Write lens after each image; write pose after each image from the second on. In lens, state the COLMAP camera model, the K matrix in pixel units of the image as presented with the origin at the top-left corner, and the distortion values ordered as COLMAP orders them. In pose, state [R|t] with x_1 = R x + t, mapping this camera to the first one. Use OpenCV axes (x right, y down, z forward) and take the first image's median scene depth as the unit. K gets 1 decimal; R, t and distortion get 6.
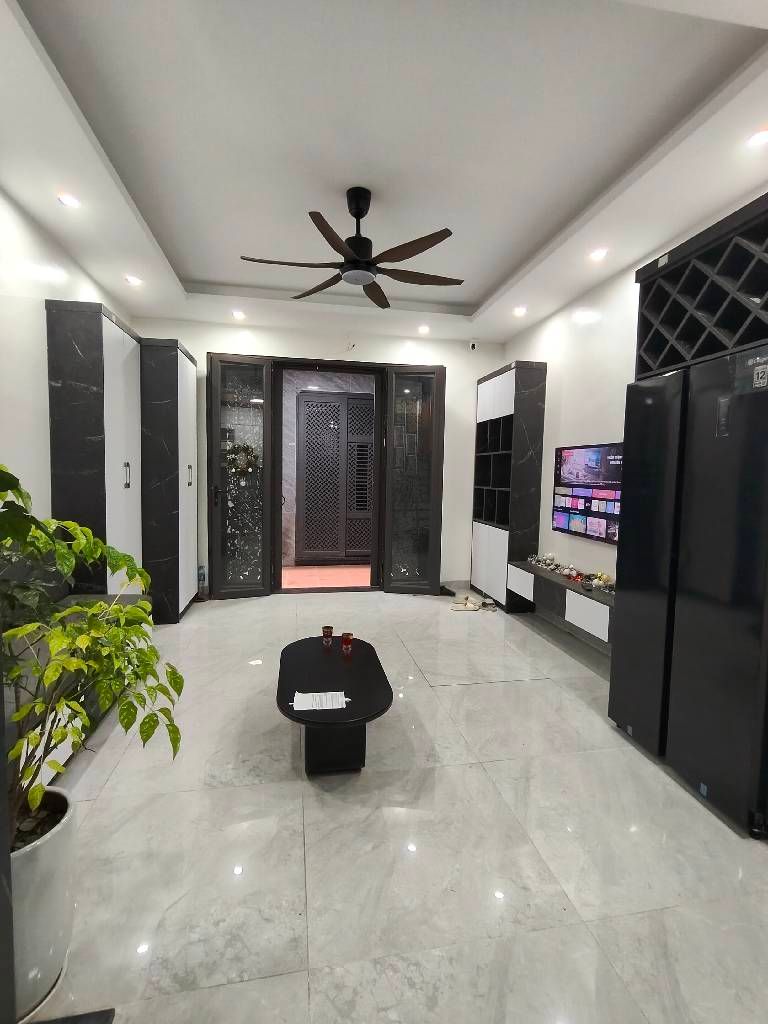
lens RADIAL K [[482.9, 0, 383.6], [0, 482.9, 506.5], [0, 0, 1]] dist [-0.014659, 0.007390]
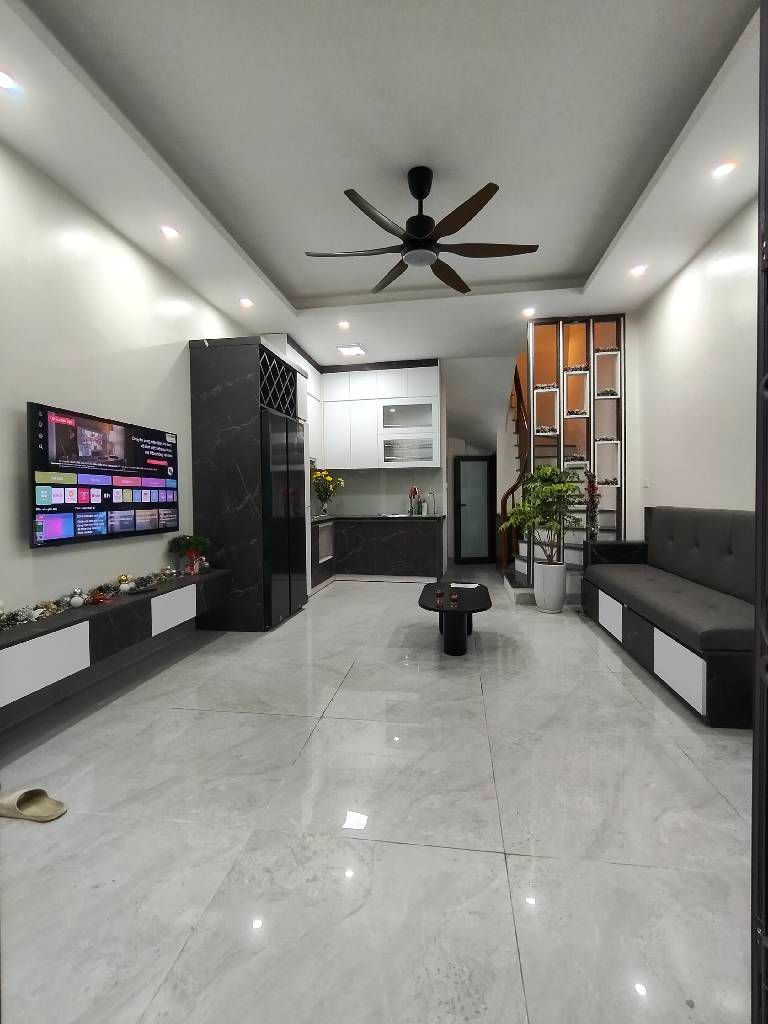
lens RADIAL K [[482.9, 0, 383.6], [0, 482.9, 506.5], [0, 0, 1]] dist [-0.014659, 0.007390]
pose [[-0.945756, -0.016920, 0.324437, -0.263708], [0.014111, 0.995561, 0.093053, -0.056210], [-0.324572, 0.092583, -0.941319, 1.706835]]
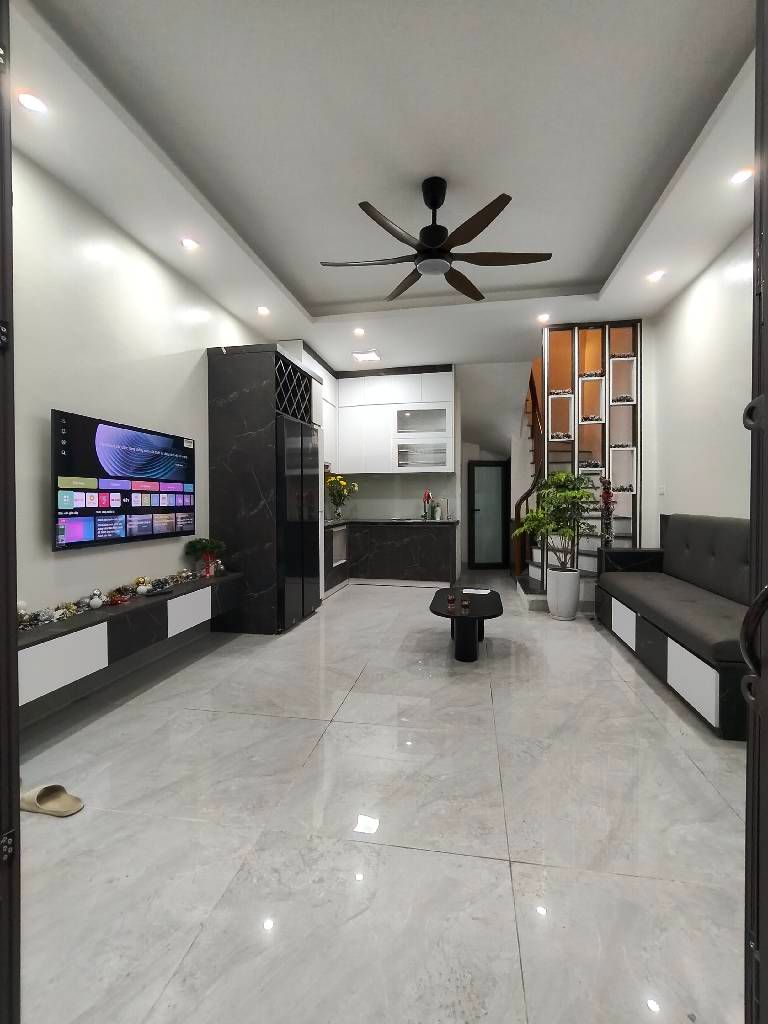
lens RADIAL K [[482.9, 0, 383.6], [0, 482.9, 506.5], [0, 0, 1]] dist [-0.014659, 0.007390]
pose [[-0.934970, -0.022108, 0.354037, -0.271668], [0.008955, 0.996267, 0.085862, -0.061829], [-0.354613, 0.083448, -0.931282, 1.712149]]
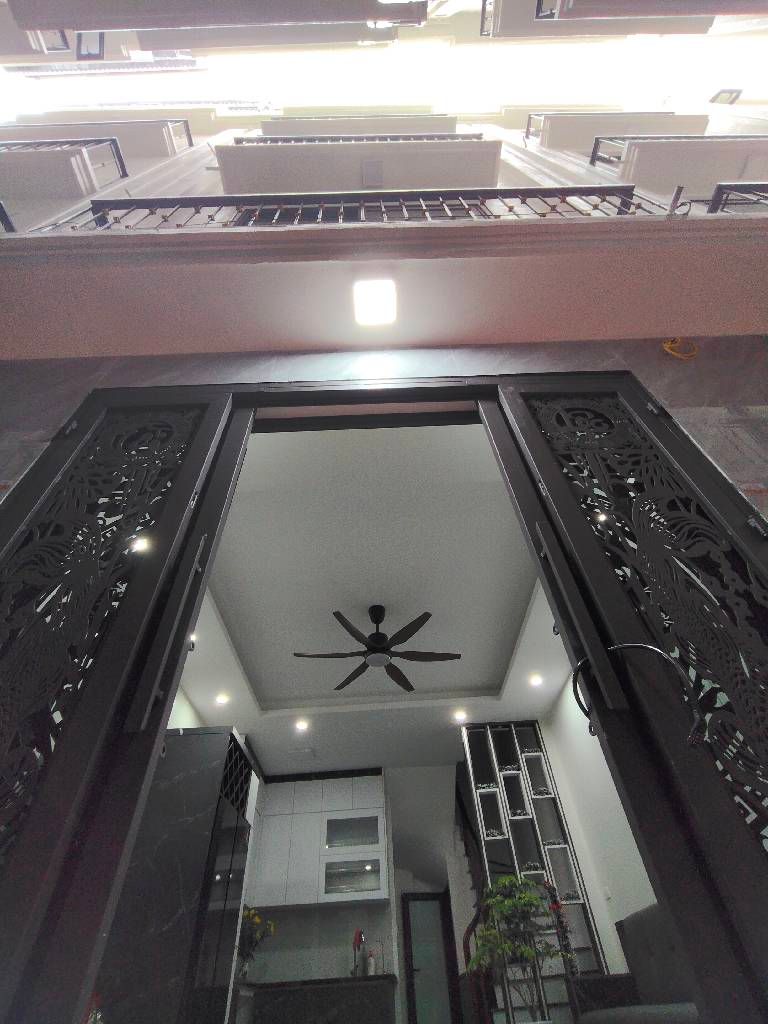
lens RADIAL K [[482.9, 0, 383.6], [0, 482.9, 506.5], [0, 0, 1]] dist [-0.014659, 0.007390]
pose [[-0.979975, 0.162678, 0.114822, -0.249785], [0.039744, 0.724852, -0.687757, 0.121077], [-0.195112, -0.669422, -0.716803, 1.930133]]
